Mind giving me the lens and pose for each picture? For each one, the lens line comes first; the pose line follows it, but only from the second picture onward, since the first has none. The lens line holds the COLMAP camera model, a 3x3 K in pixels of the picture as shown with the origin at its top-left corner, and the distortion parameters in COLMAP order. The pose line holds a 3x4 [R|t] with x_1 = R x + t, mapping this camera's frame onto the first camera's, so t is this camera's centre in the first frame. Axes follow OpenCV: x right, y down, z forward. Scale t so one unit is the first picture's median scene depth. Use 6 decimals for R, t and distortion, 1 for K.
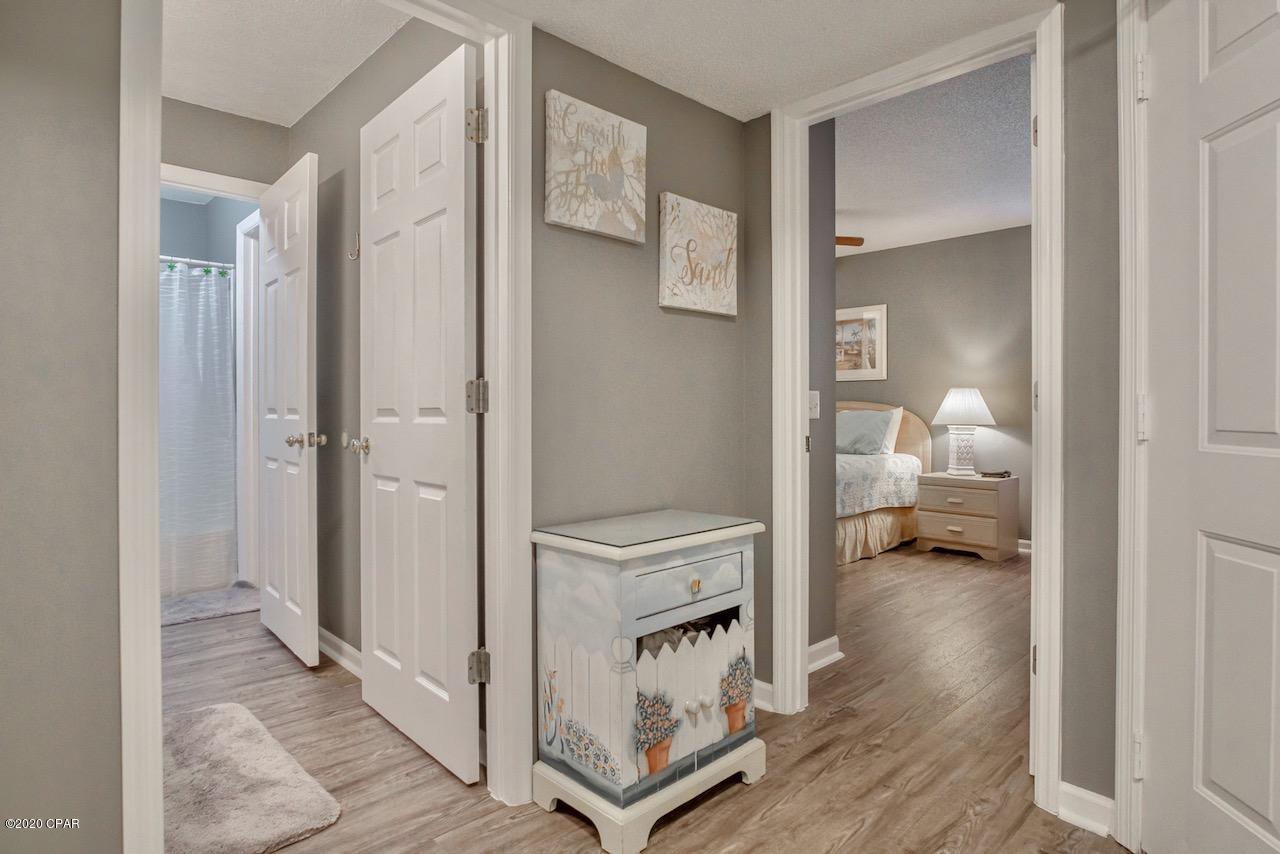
lens RADIAL K [[709.4, 0, 635.0], [0, 709.4, 428.8], [0, 0, 1]] dist [-0.024451, 0.001285]
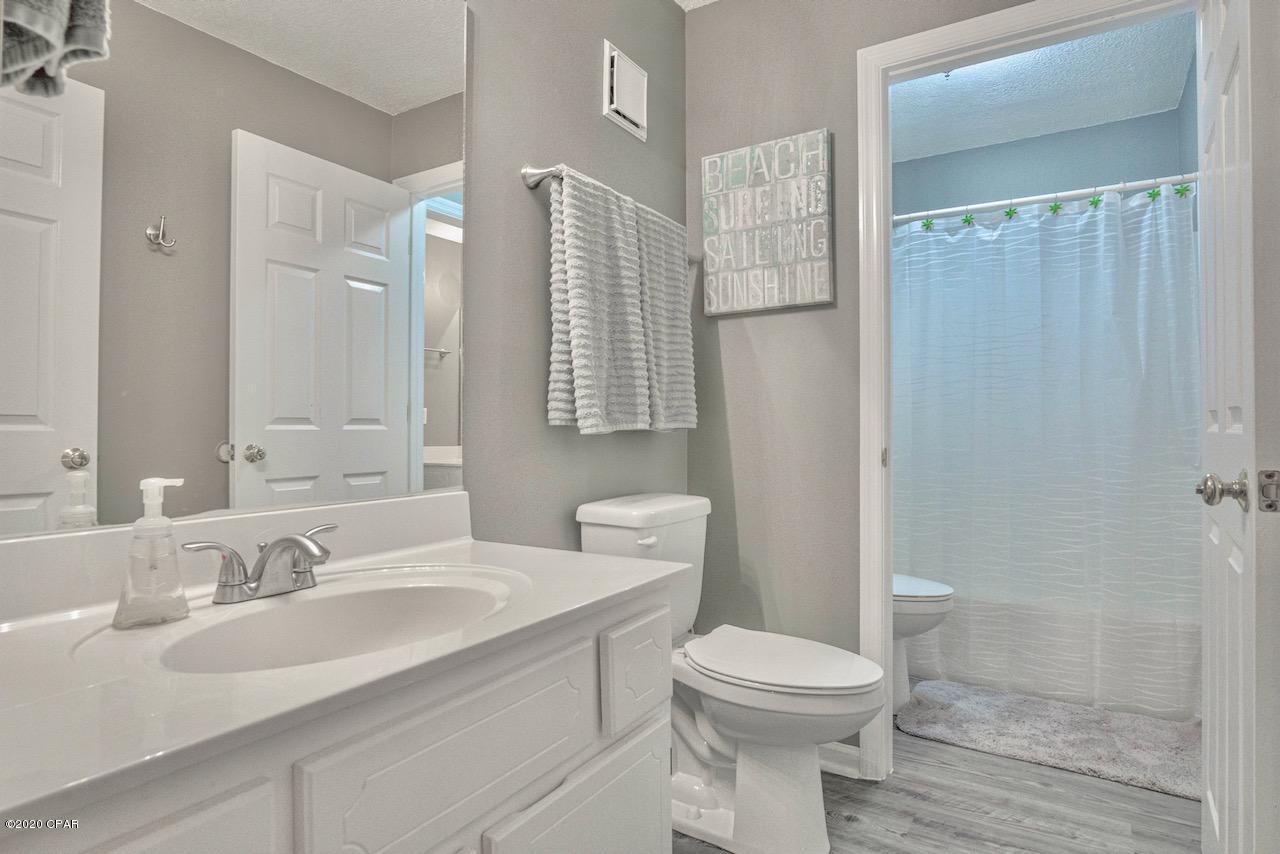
lens RADIAL K [[709.4, 0, 635.0], [0, 709.4, 428.8], [0, 0, 1]] dist [-0.024451, 0.001285]
pose [[0.250903, -0.009624, -0.967964, -0.135211], [-0.010466, 0.999865, -0.012654, -0.006084], [0.967956, 0.013305, 0.250769, 0.419964]]
